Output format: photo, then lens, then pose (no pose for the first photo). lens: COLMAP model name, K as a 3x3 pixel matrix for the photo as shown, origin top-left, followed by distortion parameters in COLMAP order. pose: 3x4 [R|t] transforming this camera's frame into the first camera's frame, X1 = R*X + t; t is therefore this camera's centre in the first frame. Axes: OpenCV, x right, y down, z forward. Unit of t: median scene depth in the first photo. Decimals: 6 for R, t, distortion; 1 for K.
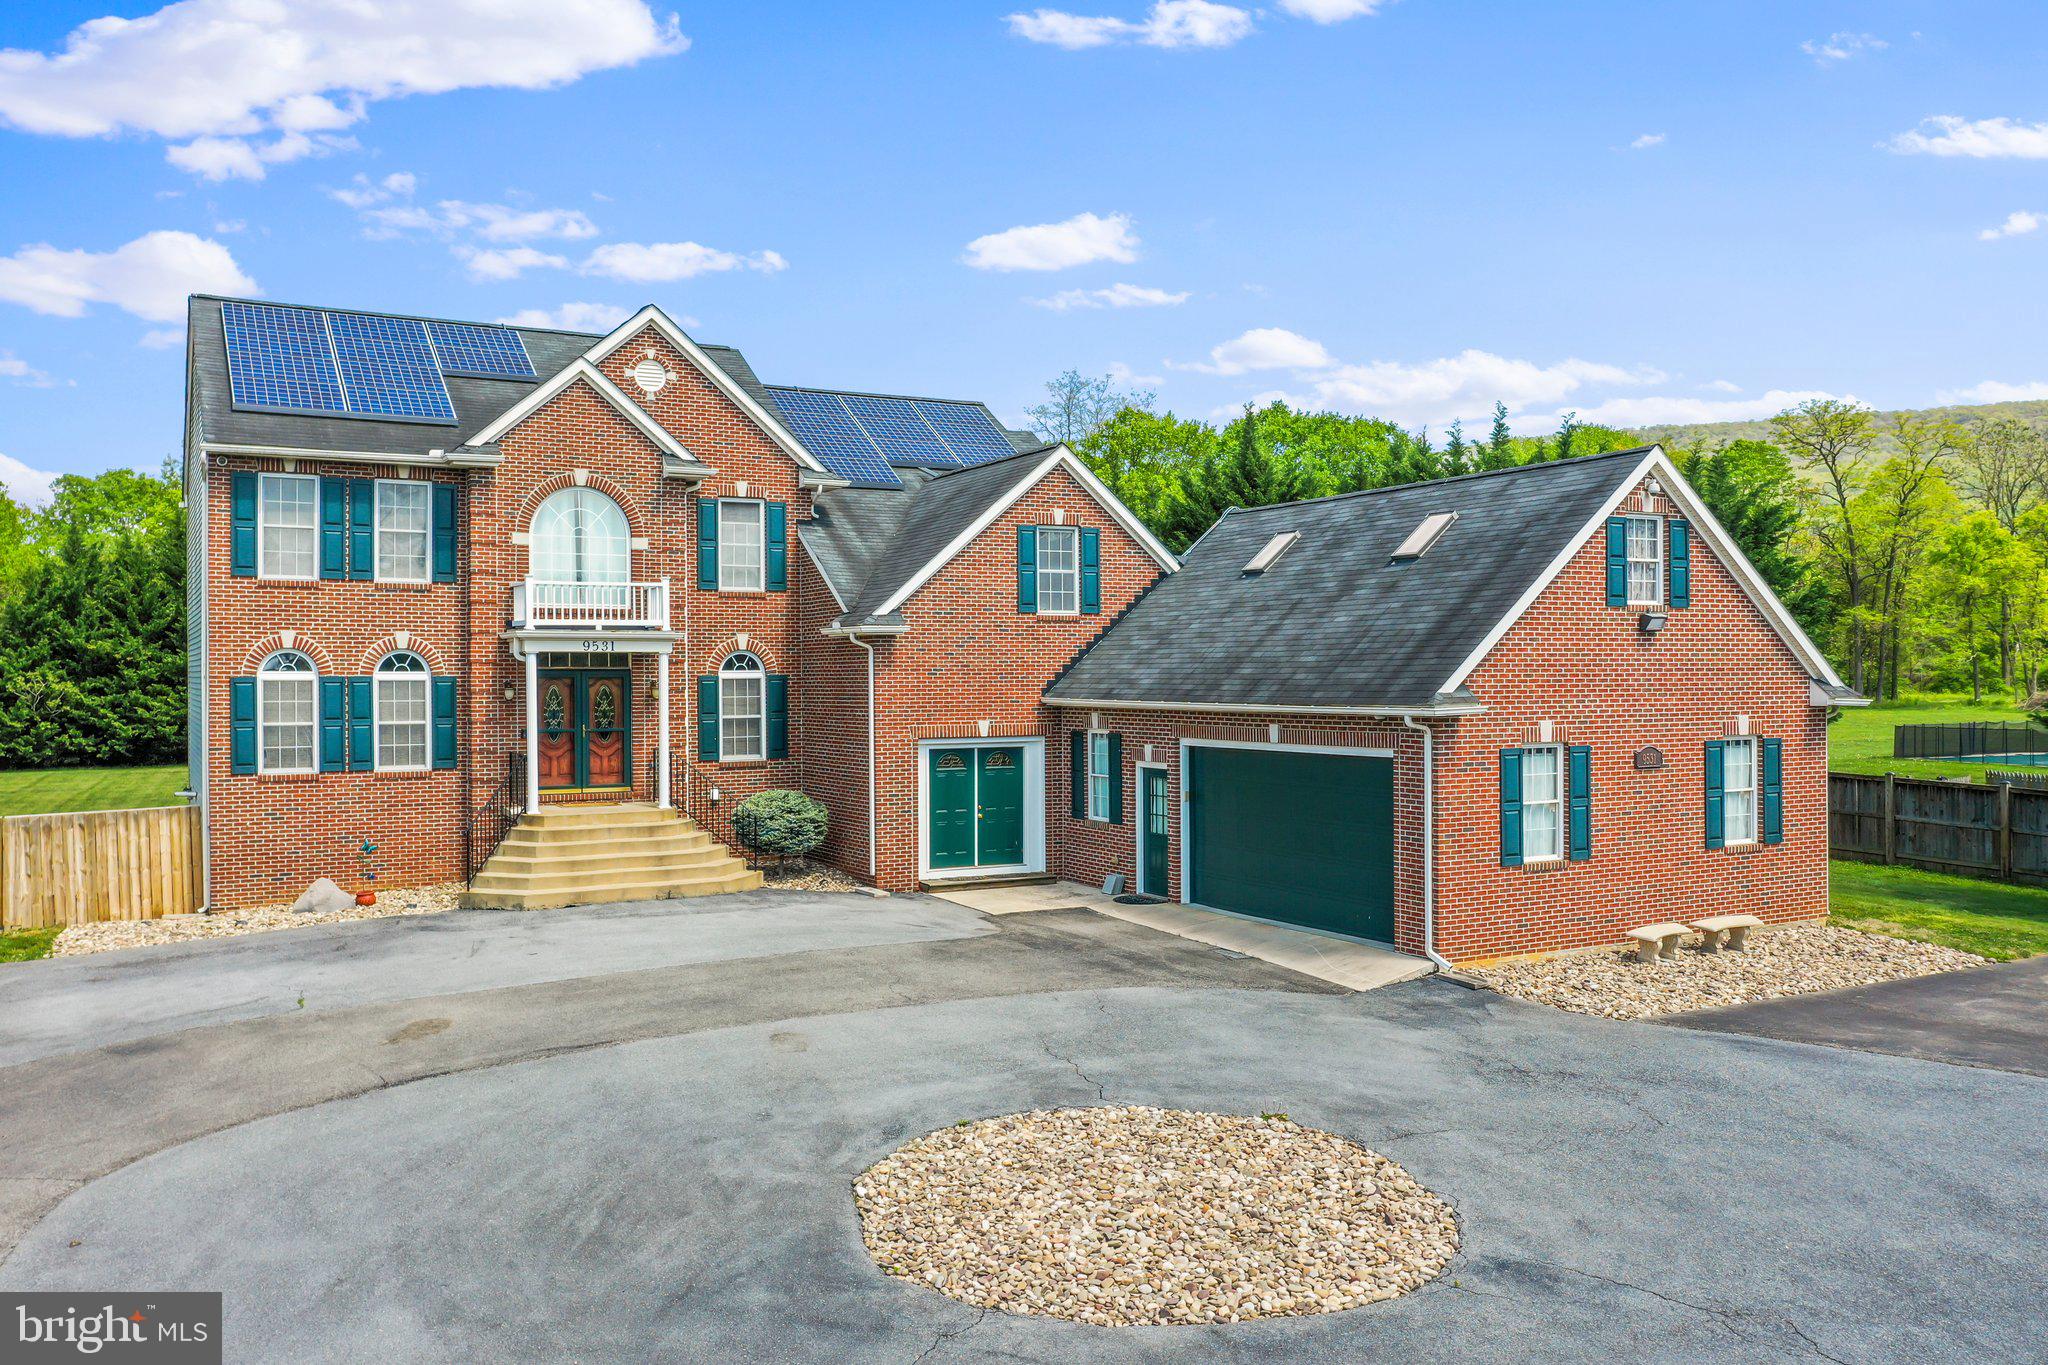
lens RADIAL K [[1641.6, 0, 1024.0], [0, 1641.6, 669.6], [0, 0, 1]] dist [0.004355, -0.006087]
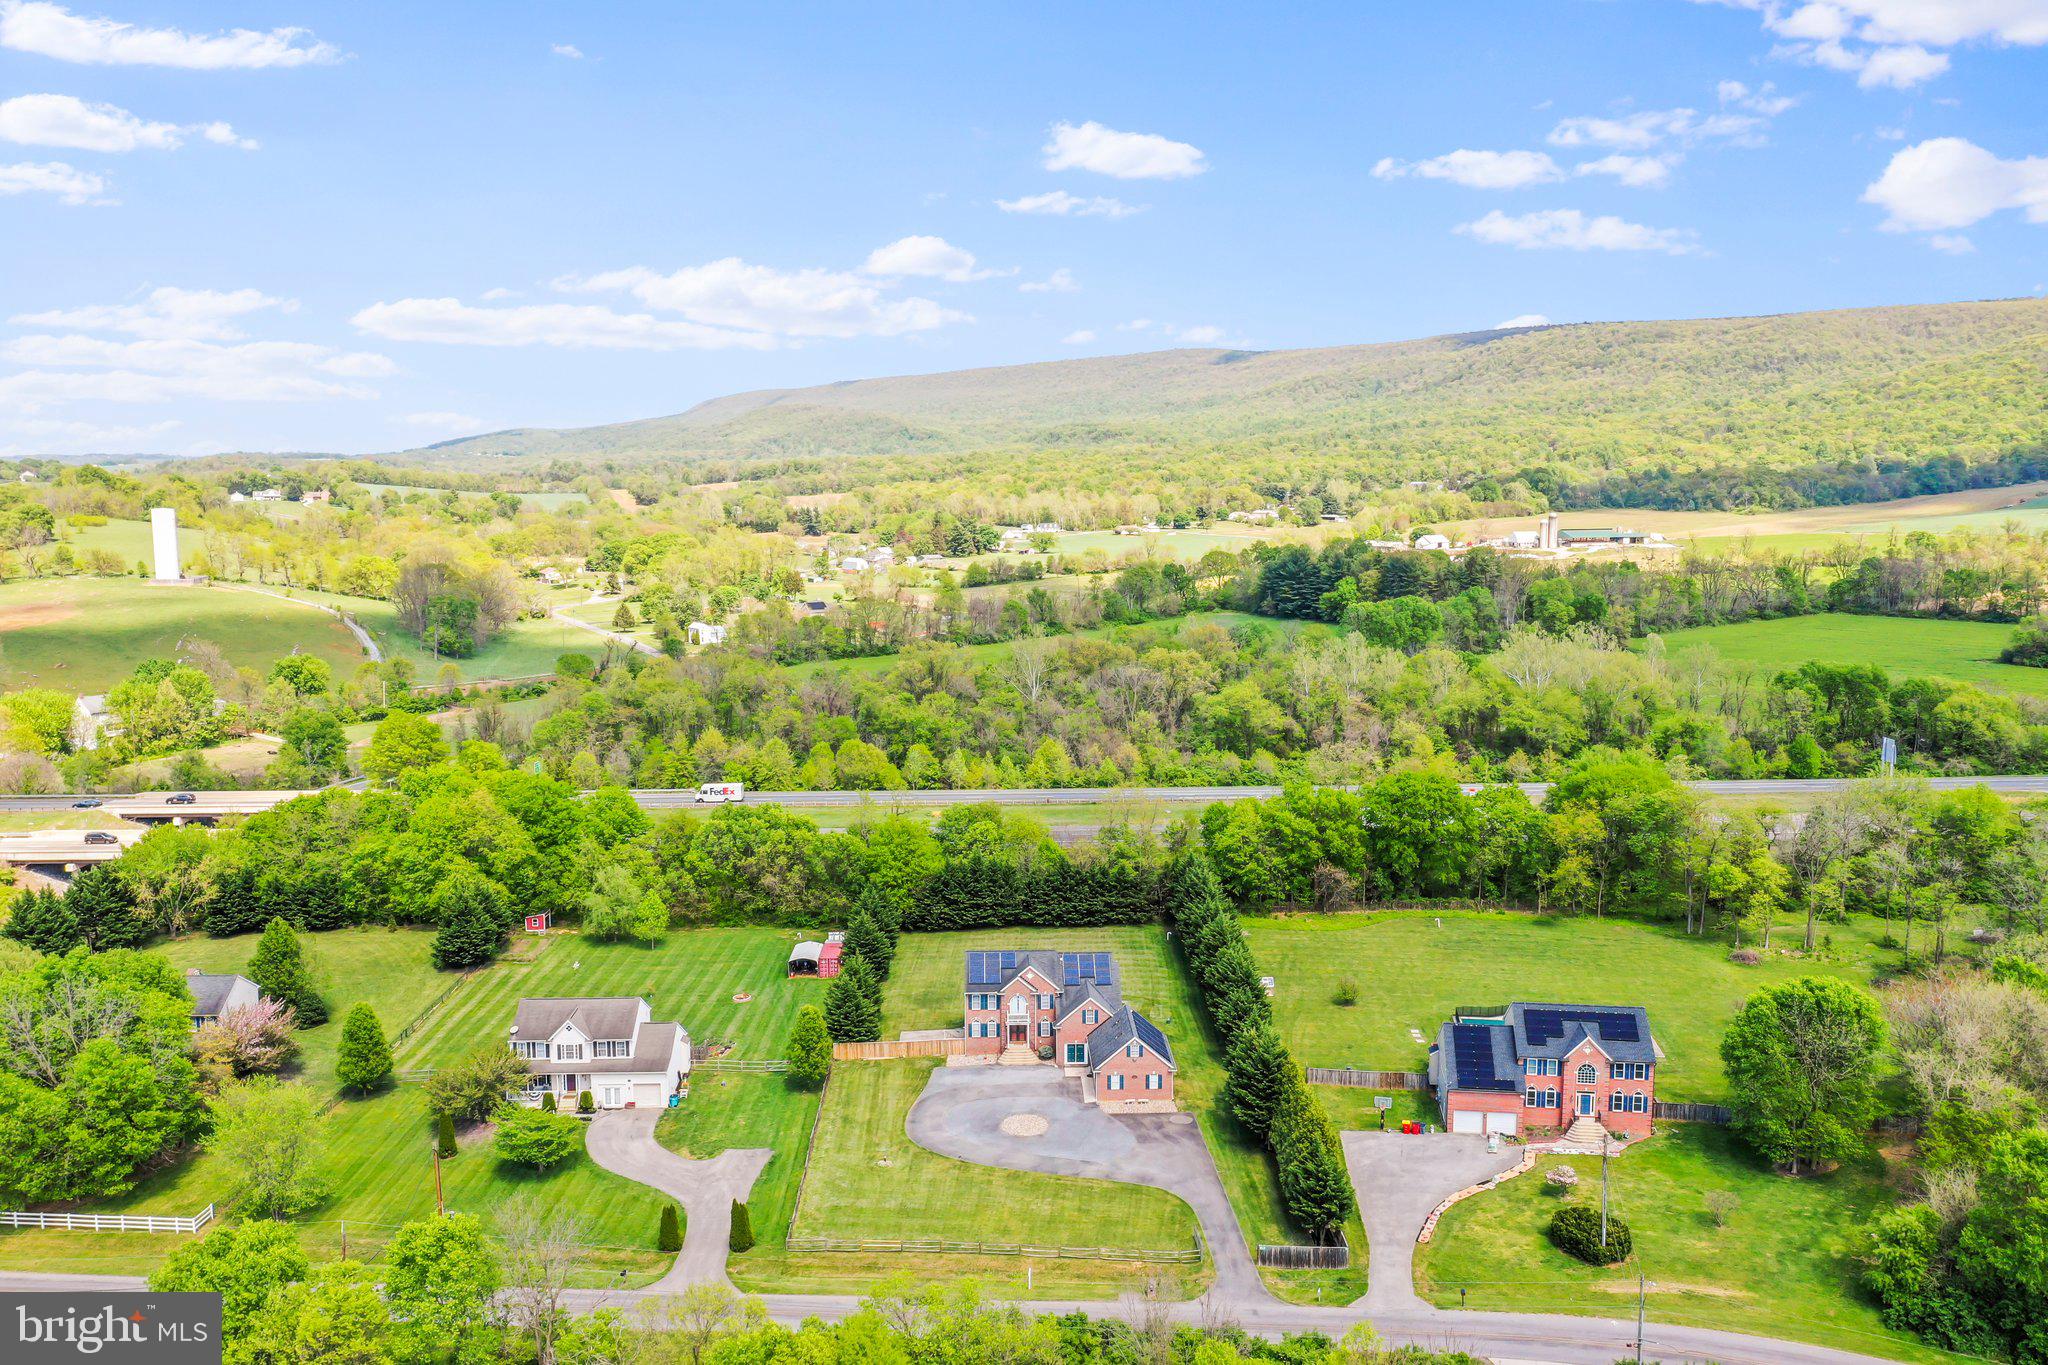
lens RADIAL K [[1641.6, 0, 1018.6], [0, 1641.6, 695.5], [0, 0, 1]] dist [0.004355, -0.006087]
pose [[0.886111, 0.065730, -0.458788, 2.699520], [0.003998, 0.988771, 0.149382, -2.319686], [0.463456, -0.134203, 0.875899, -4.625208]]
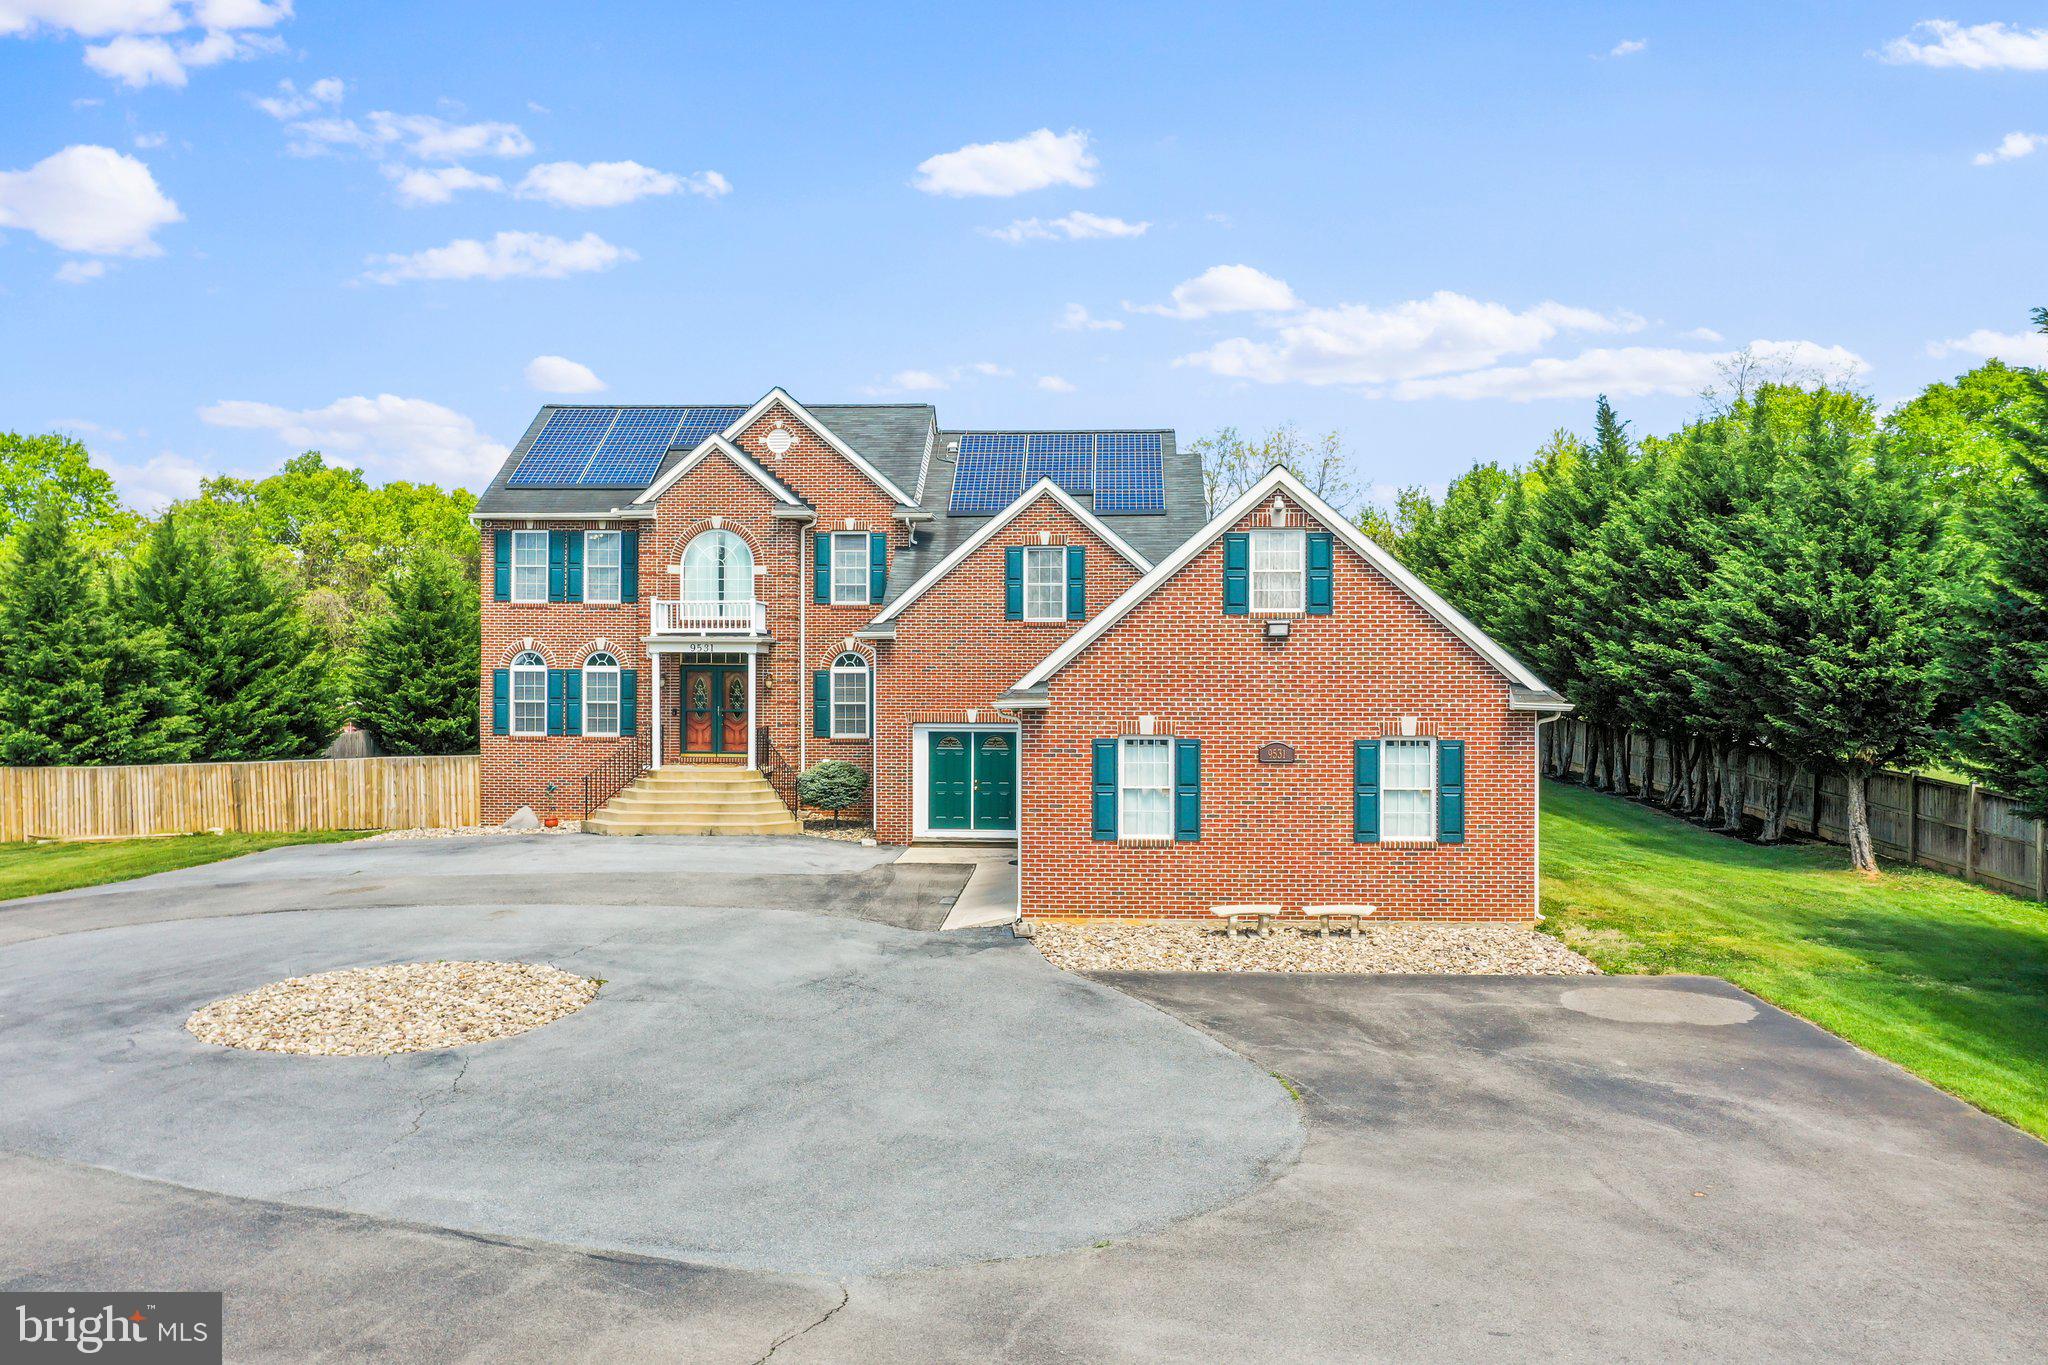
lens RADIAL K [[1641.6, 0, 1026.0], [0, 1641.6, 683.0], [0, 0, 1]] dist [0.004355, -0.006087]
pose [[0.848414, 0.012041, -0.529197, 0.690174], [-0.006327, 0.999900, 0.012608, -0.004366], [0.529296, -0.007349, 0.848405, -0.006238]]
